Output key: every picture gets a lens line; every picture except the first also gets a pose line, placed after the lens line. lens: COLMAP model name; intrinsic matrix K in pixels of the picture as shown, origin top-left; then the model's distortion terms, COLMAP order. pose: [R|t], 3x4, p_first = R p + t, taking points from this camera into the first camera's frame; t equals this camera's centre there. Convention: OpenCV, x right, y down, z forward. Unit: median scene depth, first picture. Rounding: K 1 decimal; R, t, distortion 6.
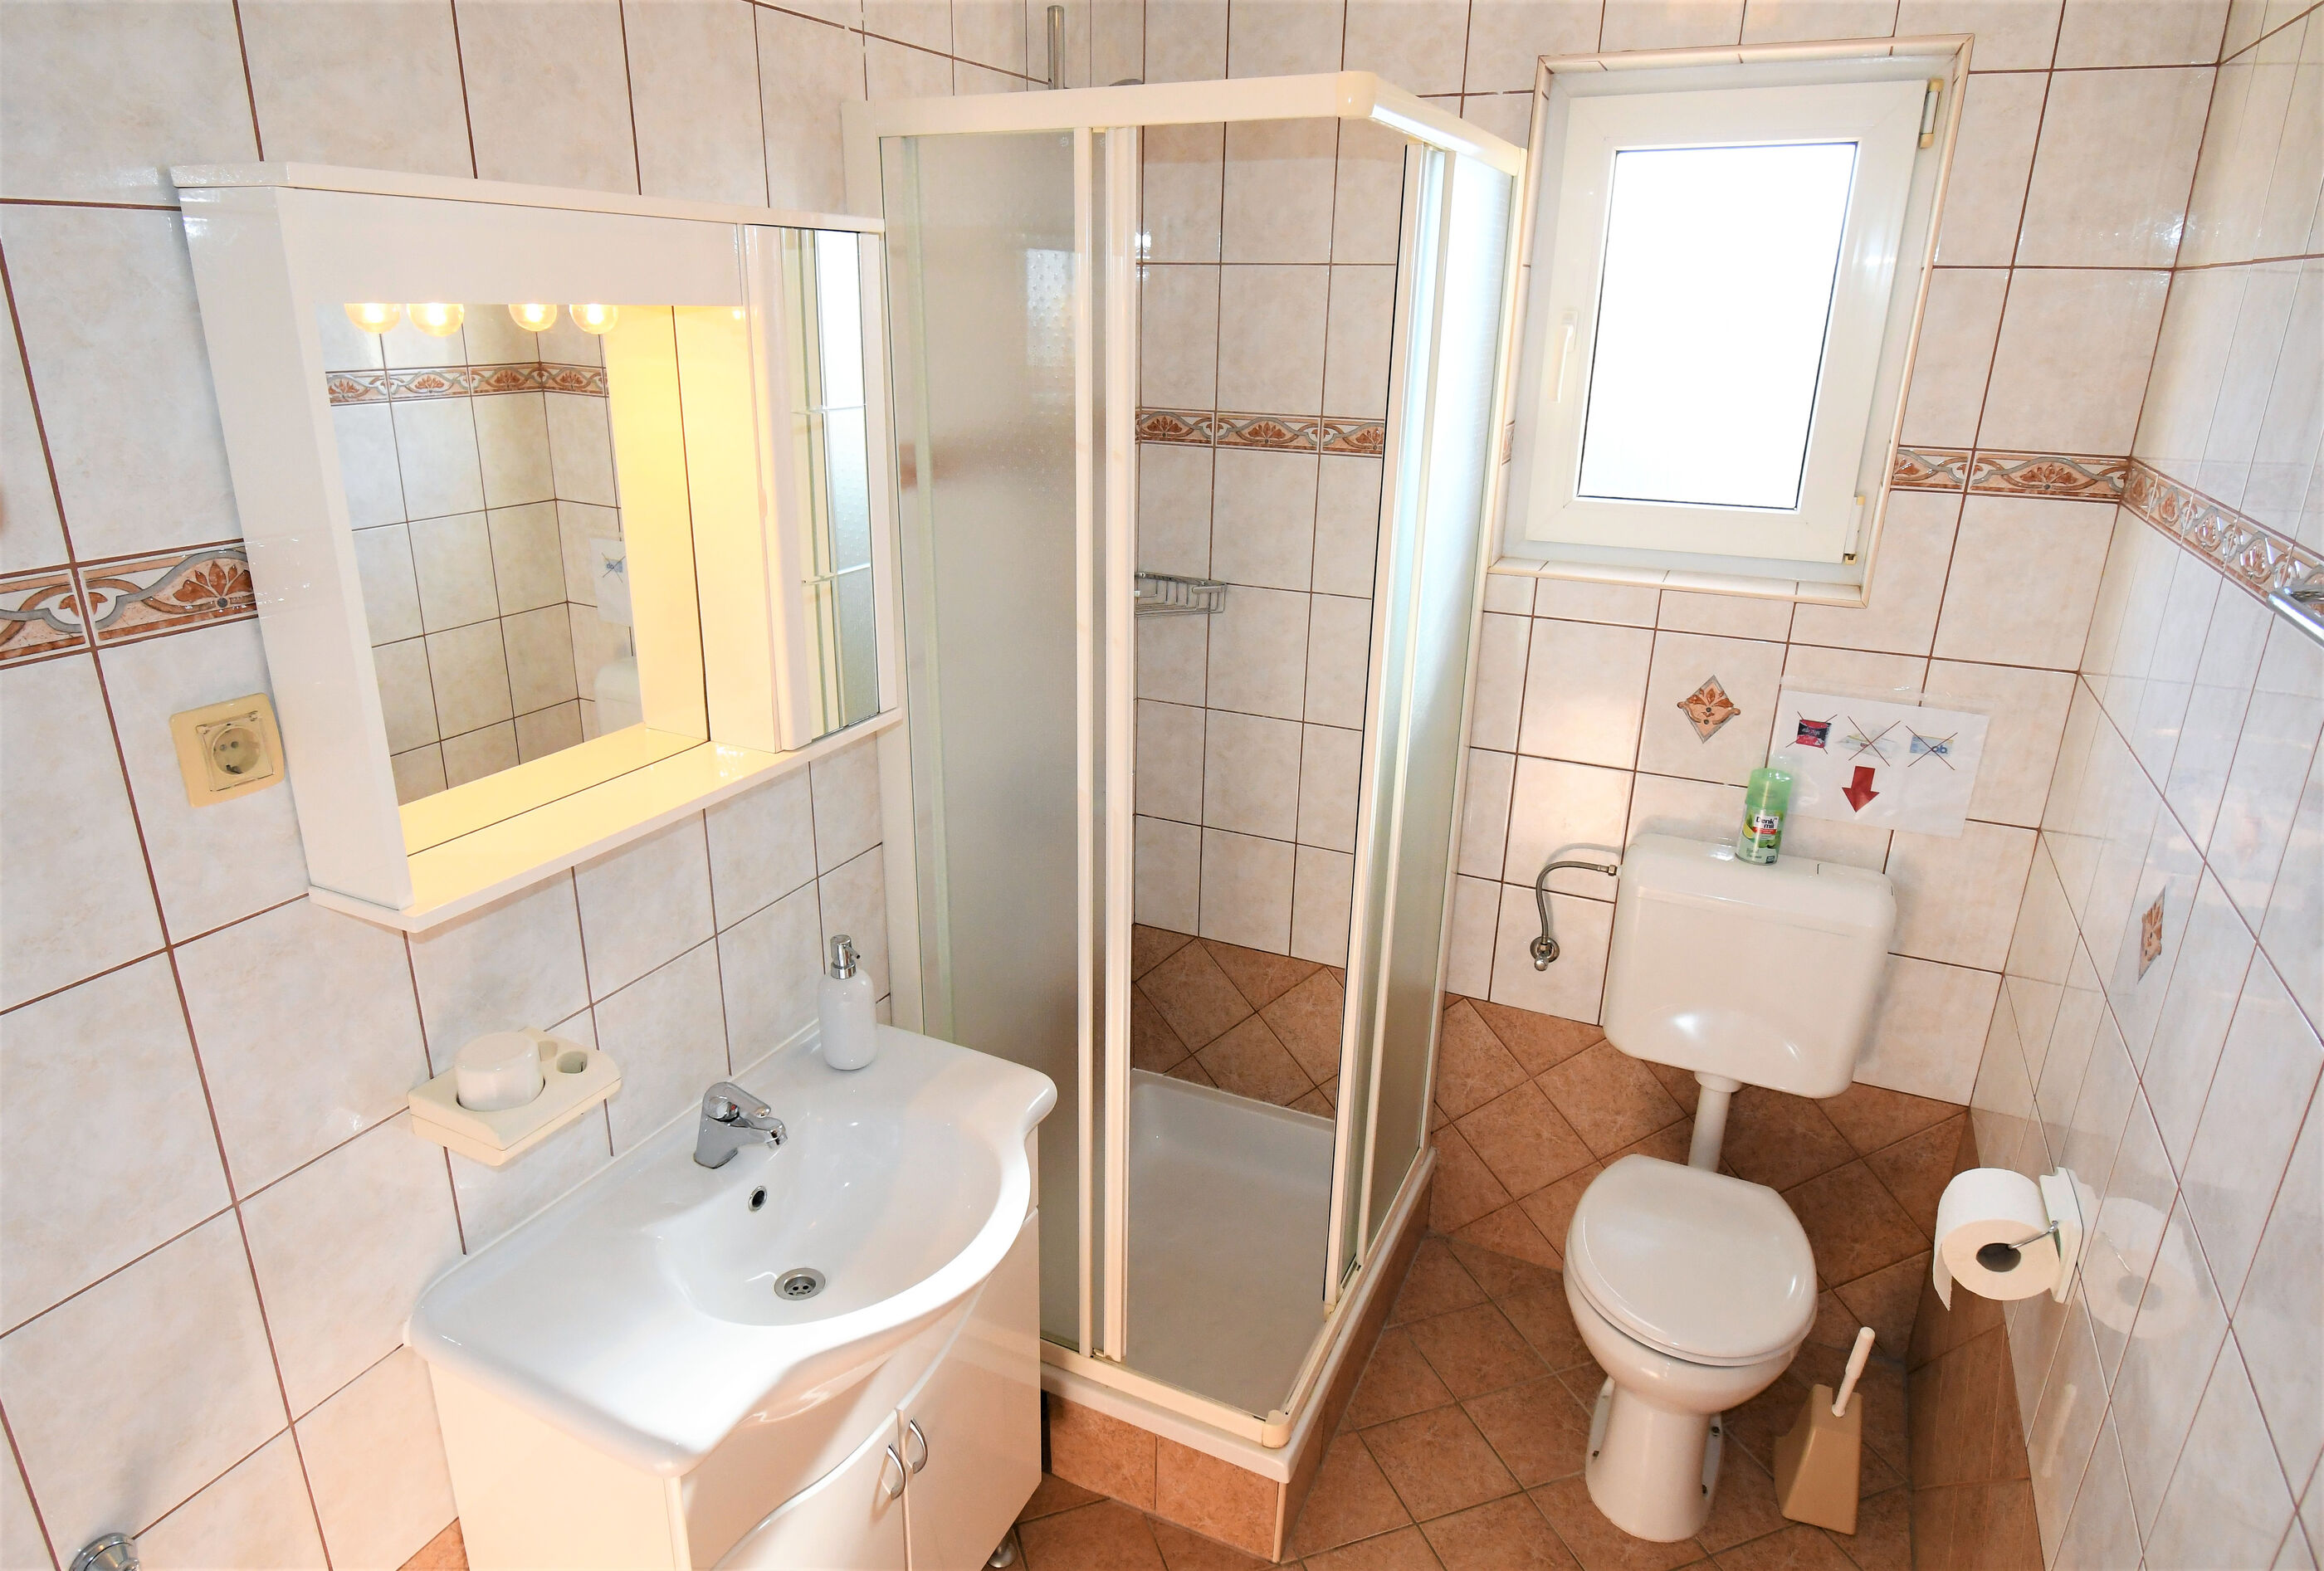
lens RADIAL K [[1386.7, 0, 1142.8], [0, 1386.7, 788.4], [0, 0, 1]] dist [0.001609, -0.014118]
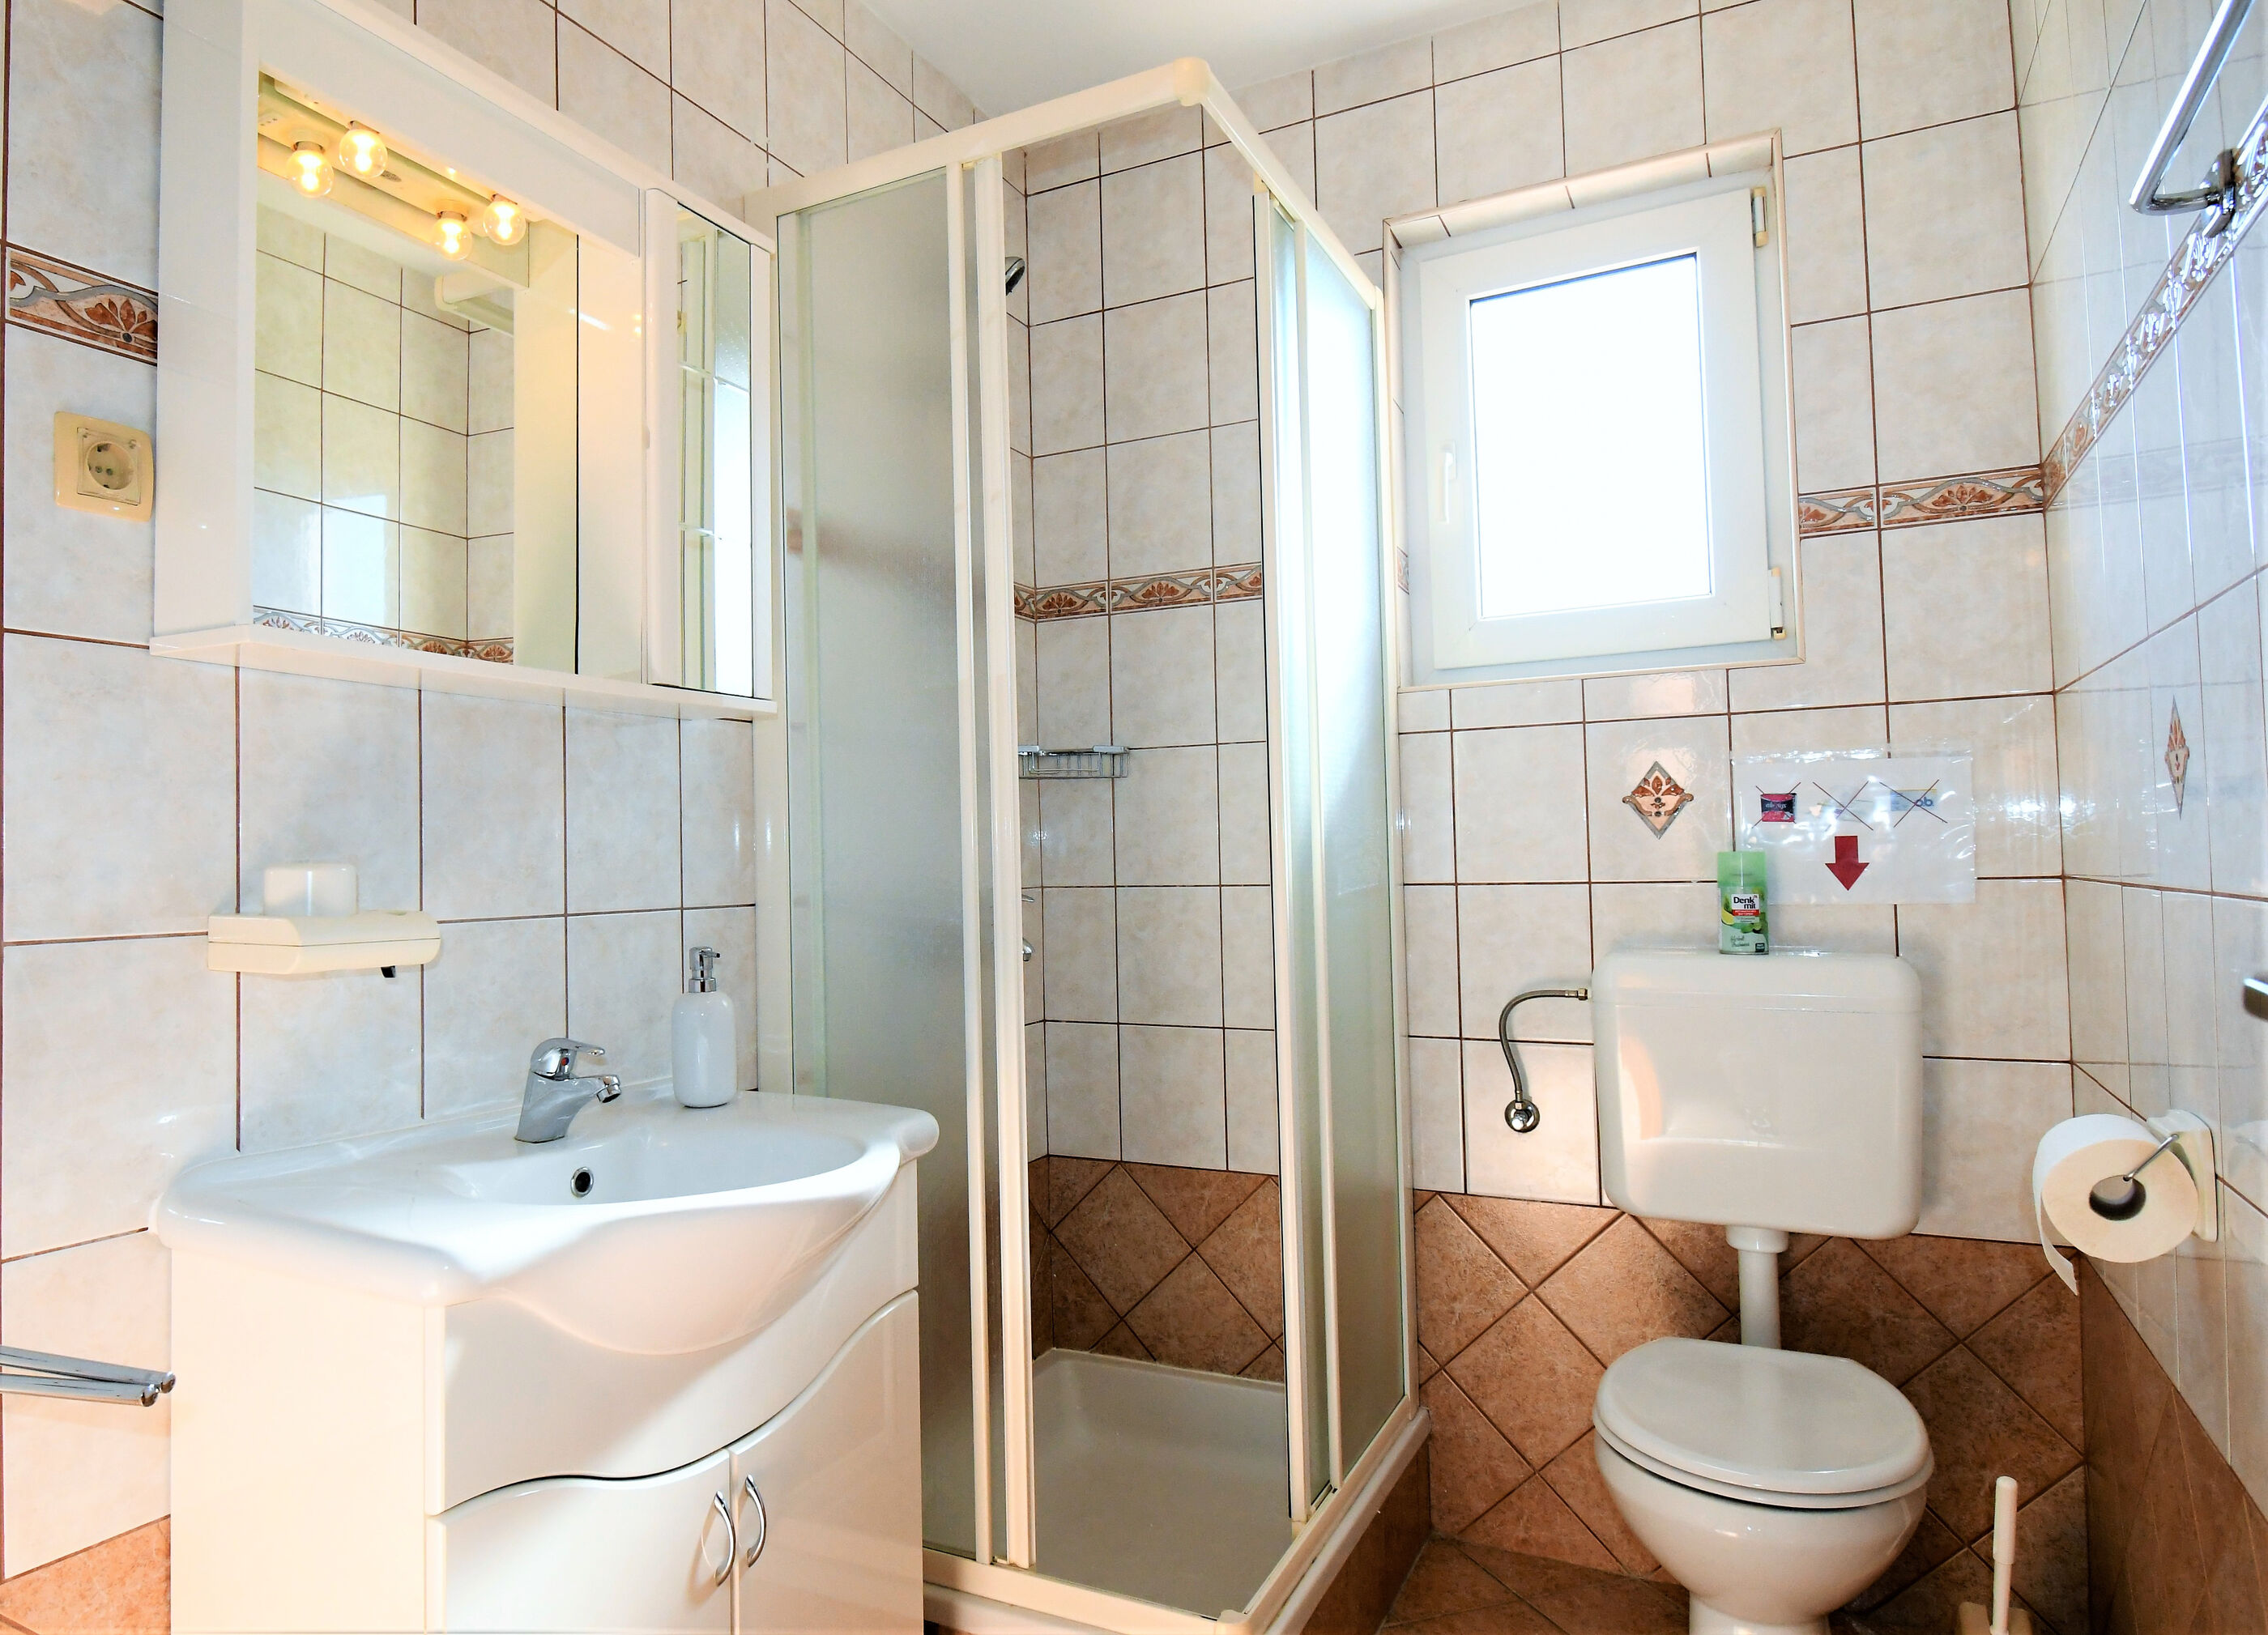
lens RADIAL K [[1473.8, 0, 976.2], [0, 1473.8, 777.2], [0, 0, 1]] dist [0.008732, -0.021765]
pose [[0.997221, -0.036553, -0.064921, 0.023433], [0.009224, 0.925239, -0.379272, 0.301595], [0.073931, 0.377619, 0.923005, 0.063214]]
